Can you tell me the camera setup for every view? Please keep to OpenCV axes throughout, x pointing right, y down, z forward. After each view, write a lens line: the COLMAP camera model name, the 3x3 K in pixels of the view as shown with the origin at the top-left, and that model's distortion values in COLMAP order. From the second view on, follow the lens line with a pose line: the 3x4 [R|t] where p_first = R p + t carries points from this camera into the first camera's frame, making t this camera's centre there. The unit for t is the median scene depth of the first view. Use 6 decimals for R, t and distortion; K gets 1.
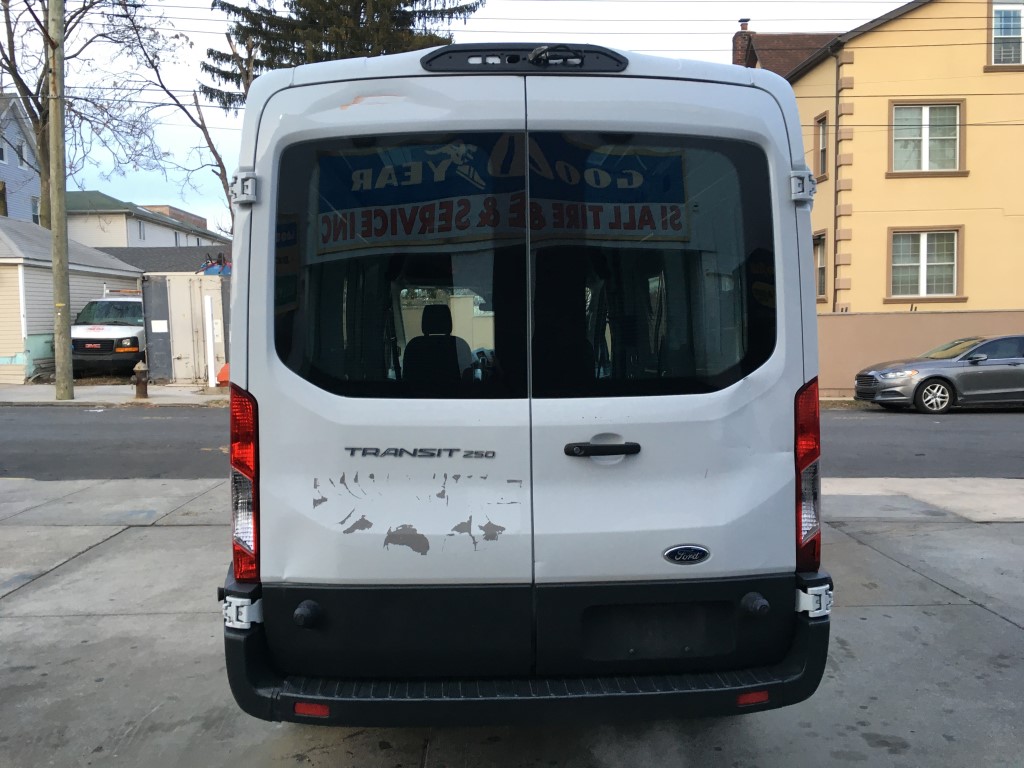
lens RADIAL K [[864.1, 0, 512.0], [0, 864.1, 384.0], [0, 0, 1]] dist [0.099803, -0.144858]
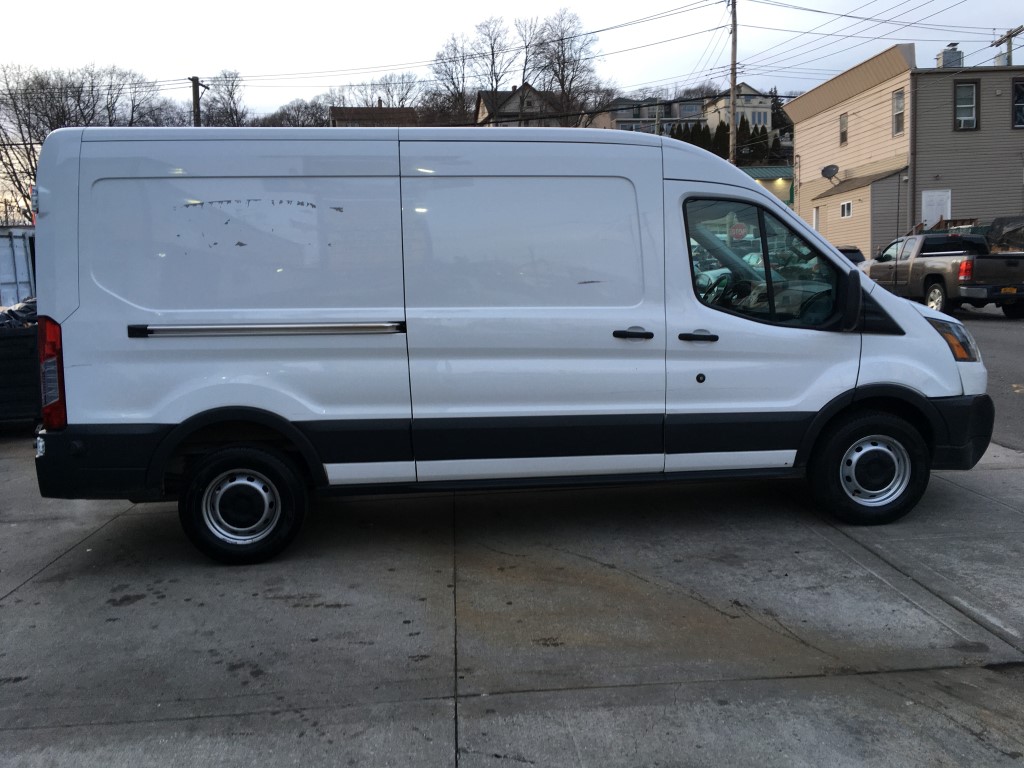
lens RADIAL K [[864.1, 0, 512.0], [0, 864.1, 384.0], [0, 0, 1]] dist [0.099803, -0.144858]
pose [[0.053708, 0.131040, -0.989921, 2.133313], [-0.025690, 0.991205, 0.129816, -0.124321], [0.998226, 0.018459, 0.056602, 1.857713]]
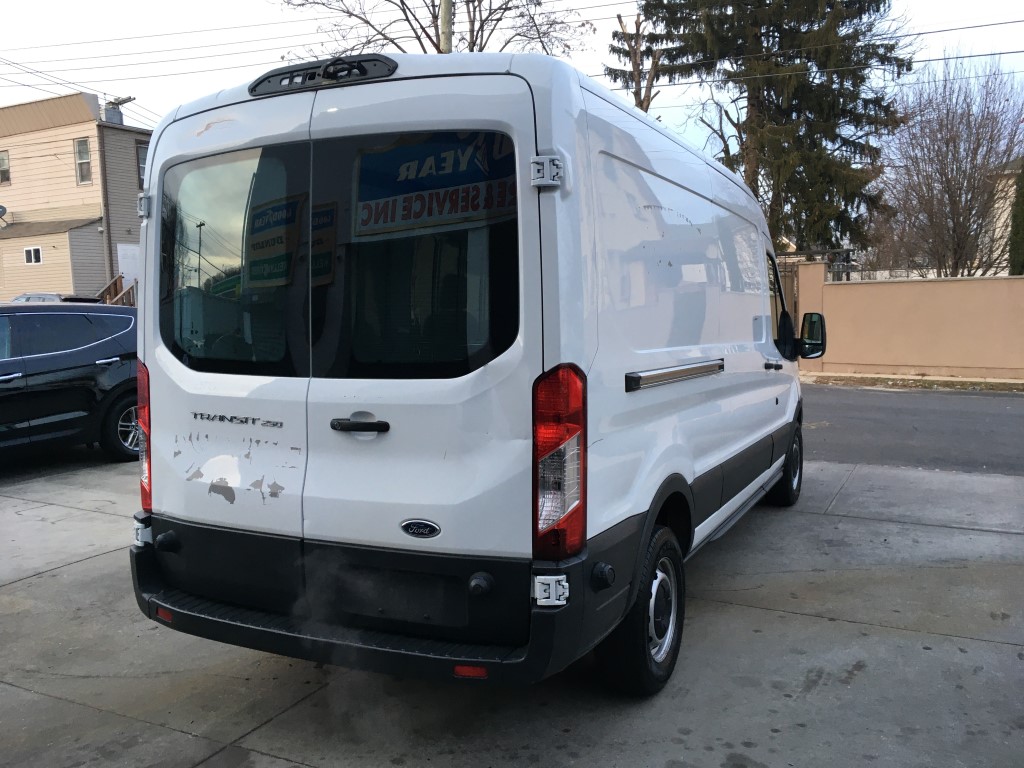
lens RADIAL K [[864.1, 0, 512.0], [0, 864.1, 384.0], [0, 0, 1]] dist [0.099803, -0.144858]
pose [[0.879077, 0.038368, -0.475134, 0.783134], [-0.020654, 0.998885, 0.042448, -0.028332], [0.476233, -0.027501, 0.878889, 0.118660]]
